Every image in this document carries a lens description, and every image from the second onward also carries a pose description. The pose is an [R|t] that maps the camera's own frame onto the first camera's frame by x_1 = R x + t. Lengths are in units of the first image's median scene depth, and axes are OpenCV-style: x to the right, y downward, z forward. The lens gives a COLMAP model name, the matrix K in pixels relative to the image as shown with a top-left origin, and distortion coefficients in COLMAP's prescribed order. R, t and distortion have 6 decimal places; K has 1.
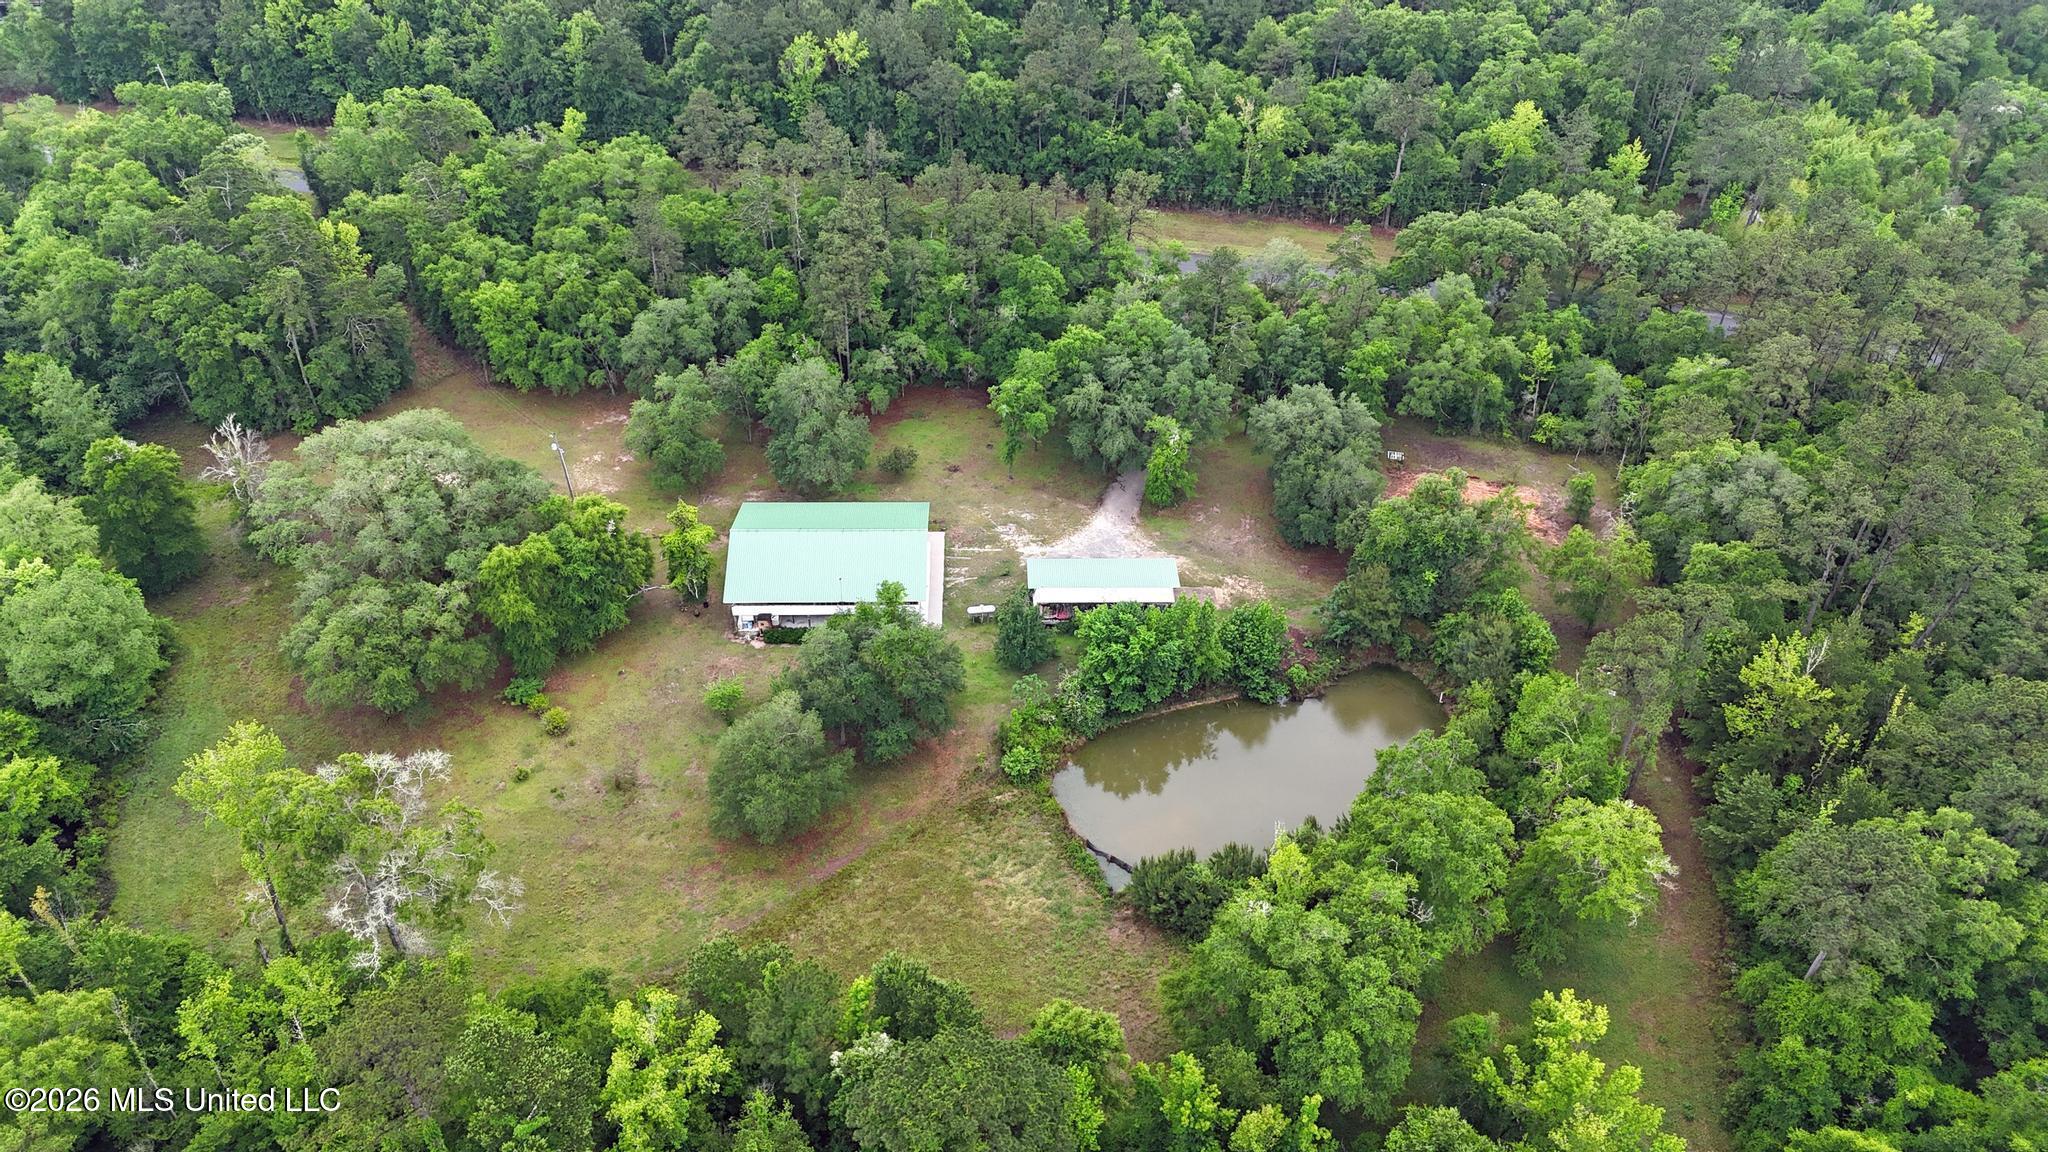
lens RADIAL K [[1521.3, 0, 1024.0], [0, 1521.3, 576.0], [0, 0, 1]] dist [0.053596, -0.008085]
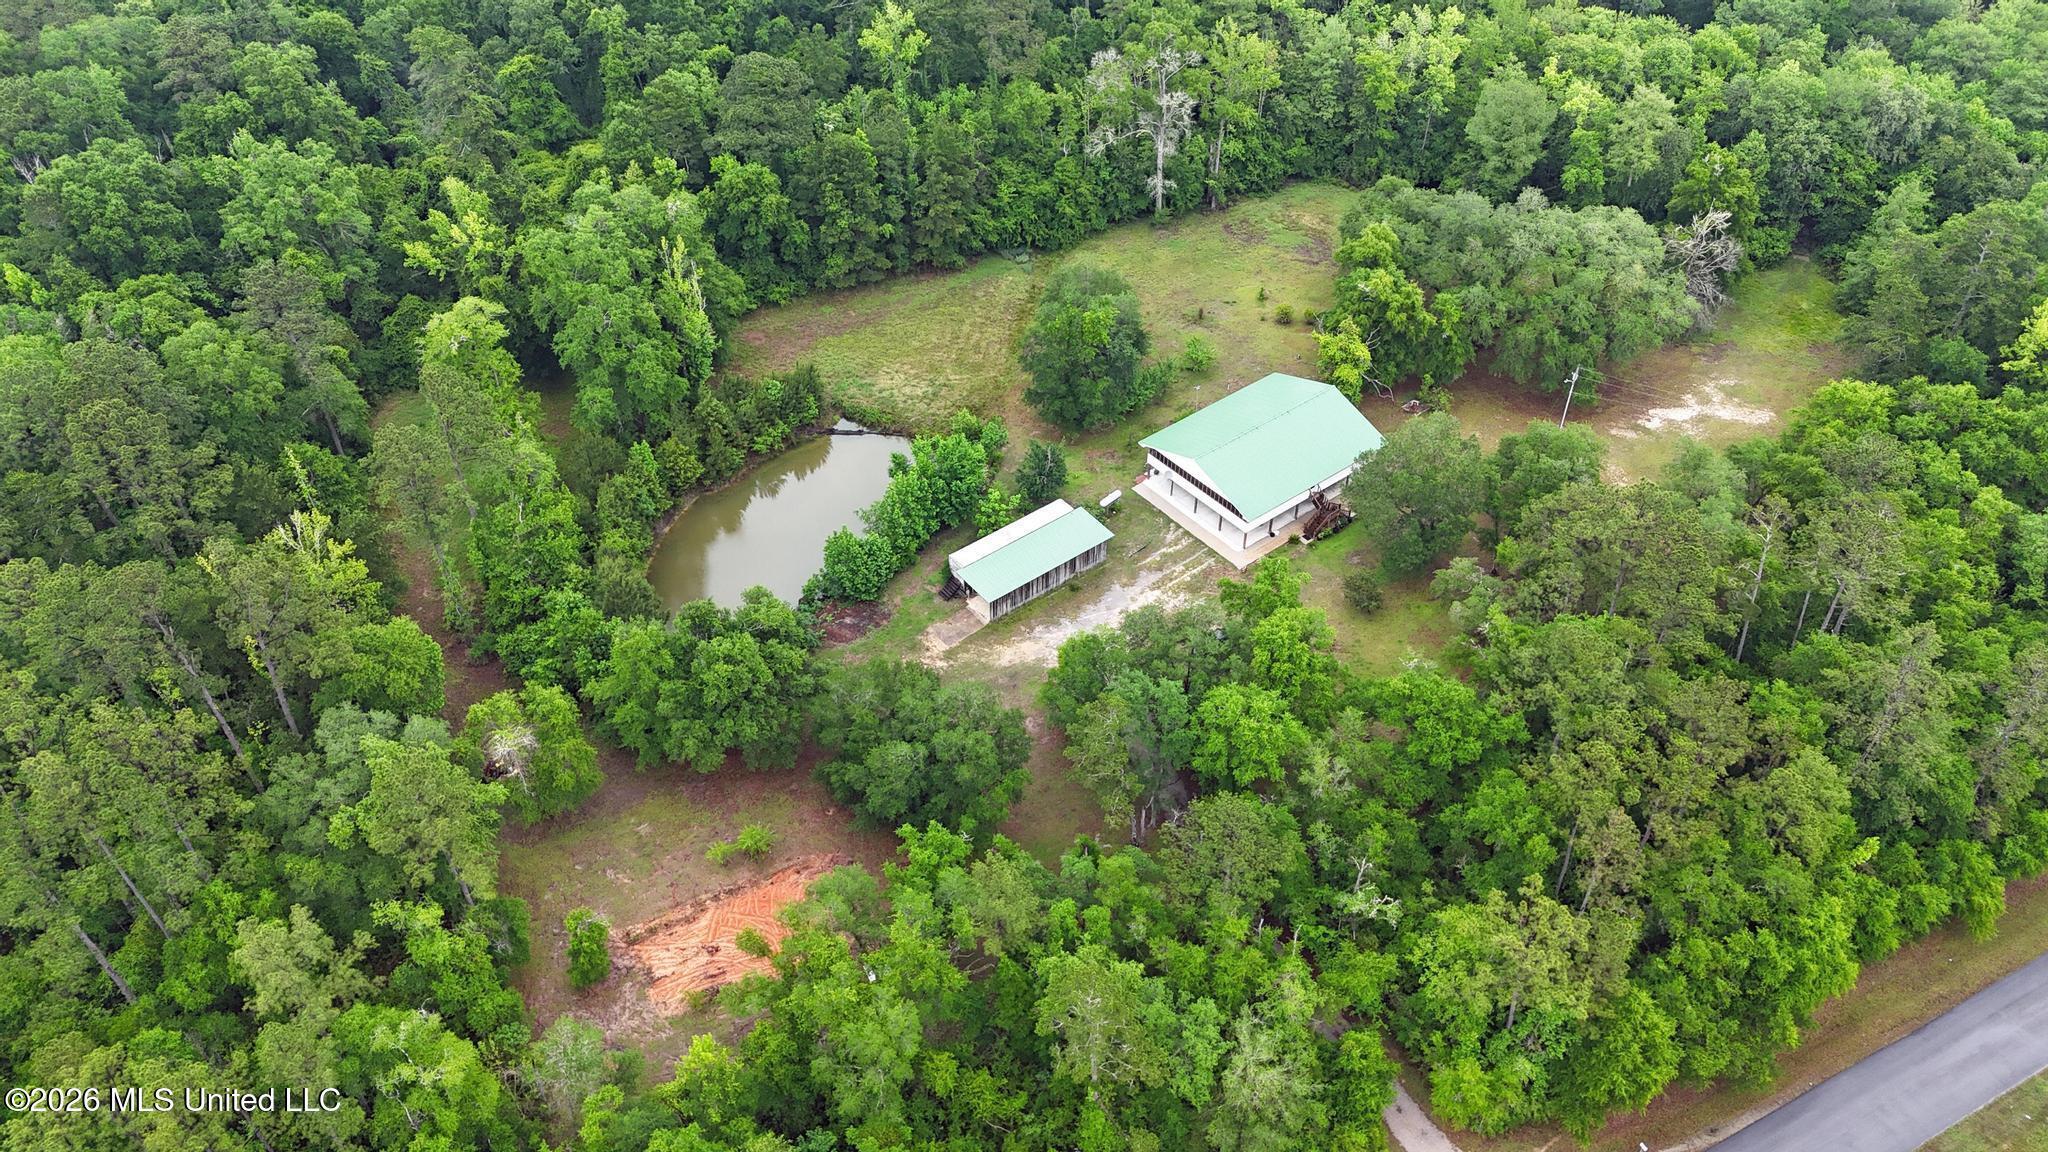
lens RADIAL K [[1521.3, 0, 1024.0], [0, 1521.3, 576.0], [0, 0, 1]] dist [0.053596, -0.008085]
pose [[-0.806583, 0.378856, -0.453753, 0.463031], [-0.396668, 0.222227, 0.890657, -0.788341], [0.438267, 0.898378, -0.028964, 0.986048]]
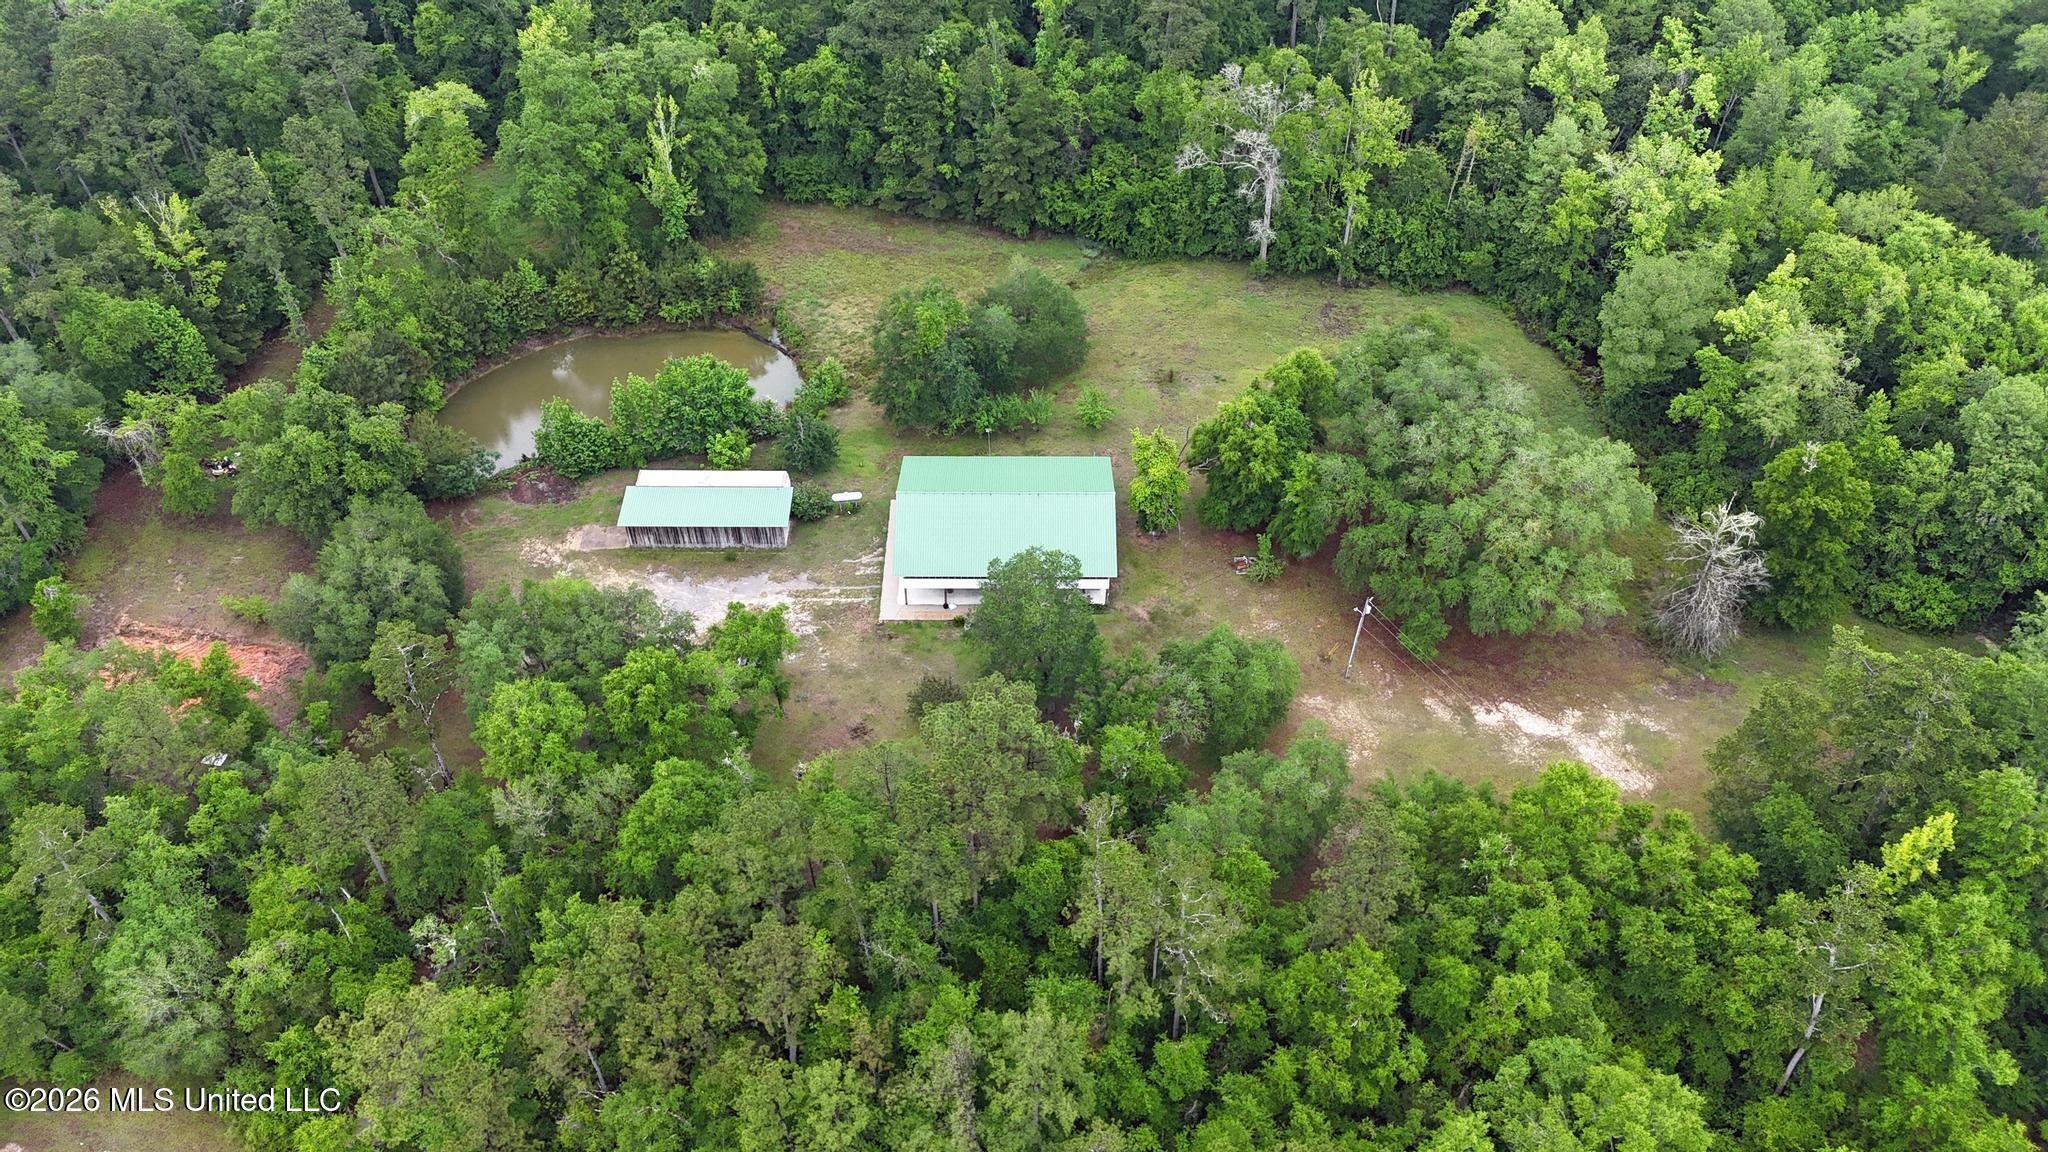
lens RADIAL K [[1521.3, 0, 1024.0], [0, 1521.3, 576.0], [0, 0, 1]] dist [0.053596, -0.008085]
pose [[-0.998759, -0.049572, 0.004713, -0.135380], [0.000641, 0.081843, 0.996645, -0.858807], [-0.049792, 0.995412, -0.081710, 1.052234]]
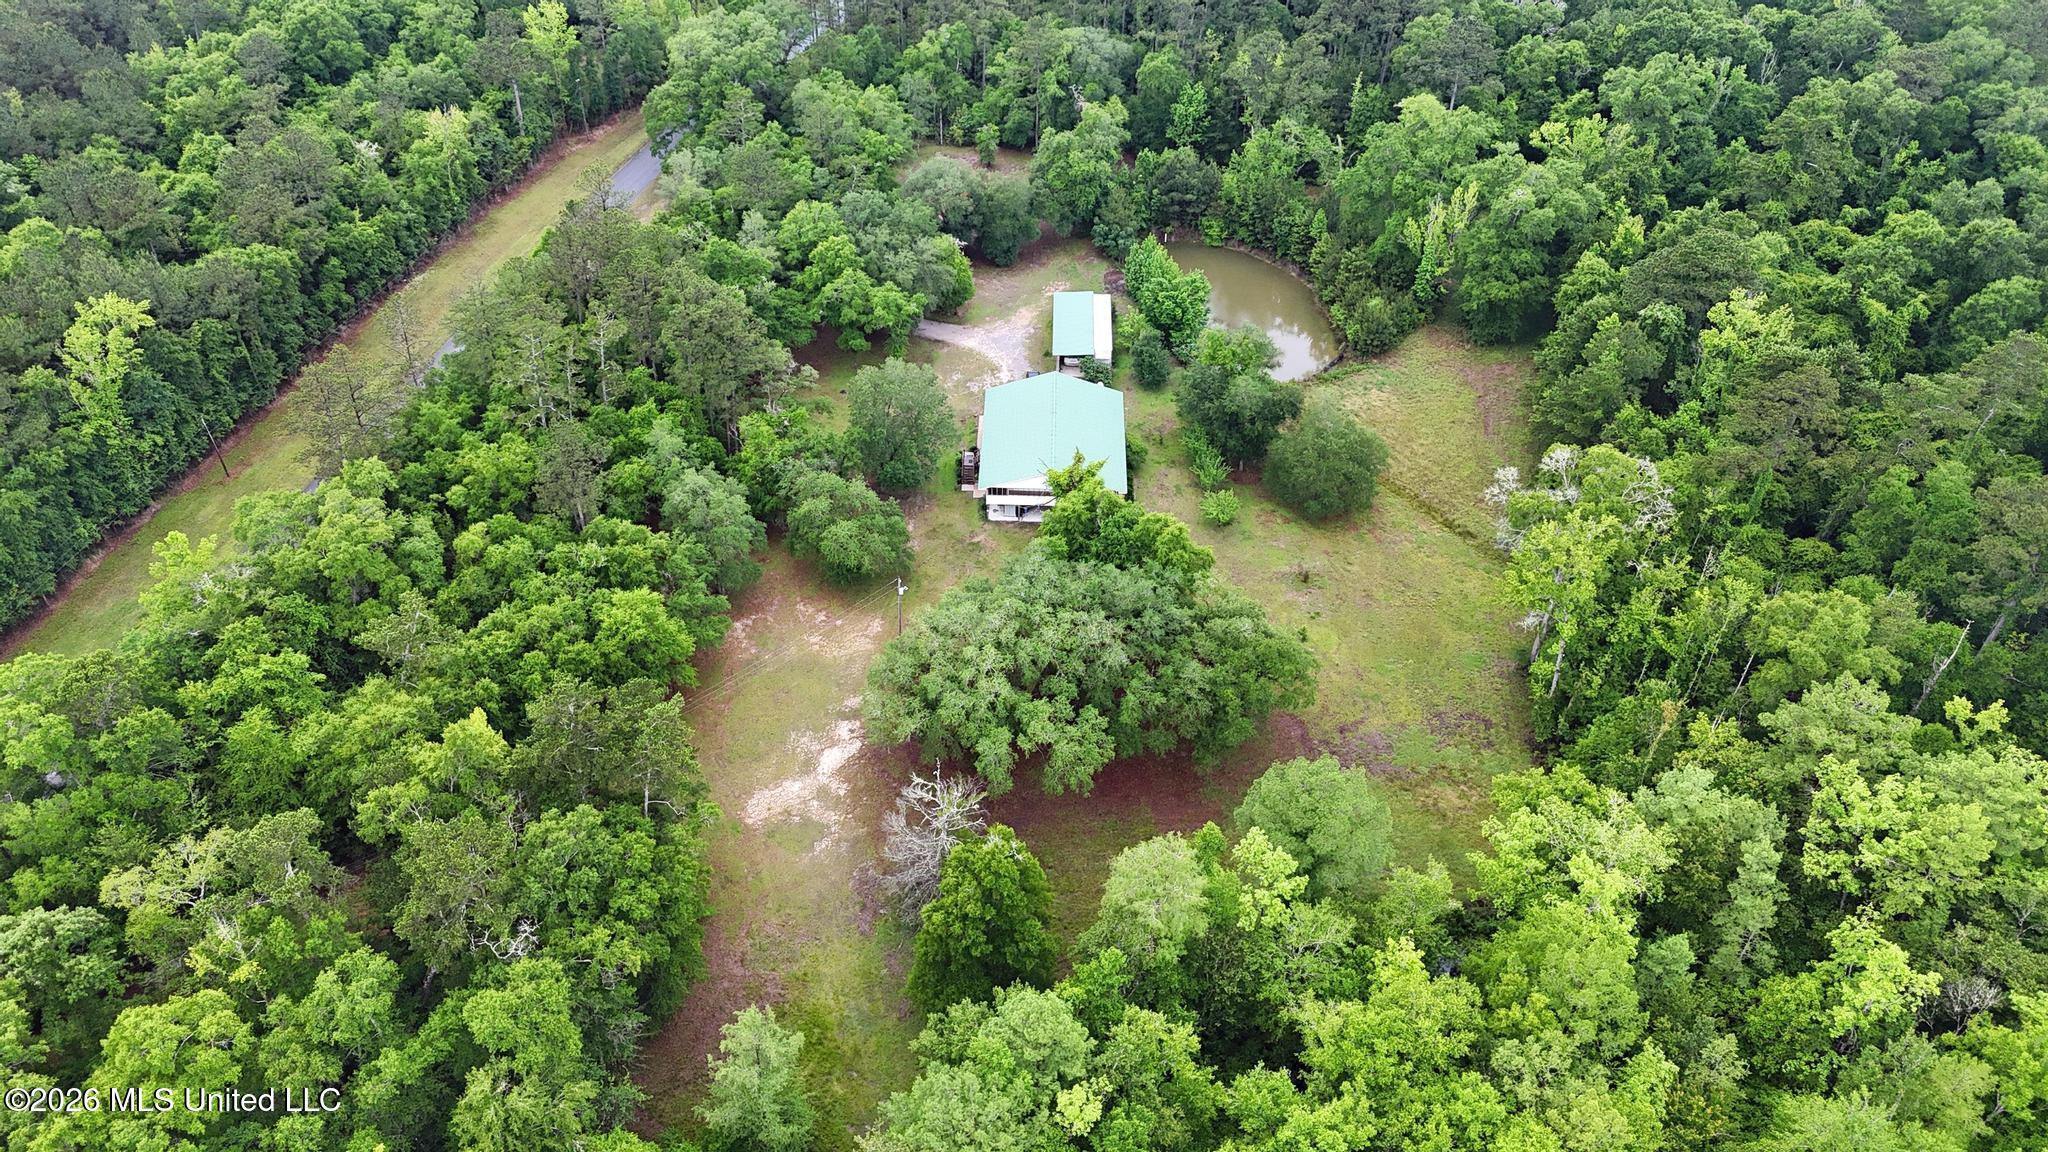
lens RADIAL K [[1521.3, 0, 1024.0], [0, 1521.3, 576.0], [0, 0, 1]] dist [0.053596, -0.008085]
pose [[0.060762, -0.665104, 0.744275, -0.959567], [0.634765, 0.601196, 0.485424, -0.482683], [-0.770313, 0.442944, 0.458714, 0.528715]]
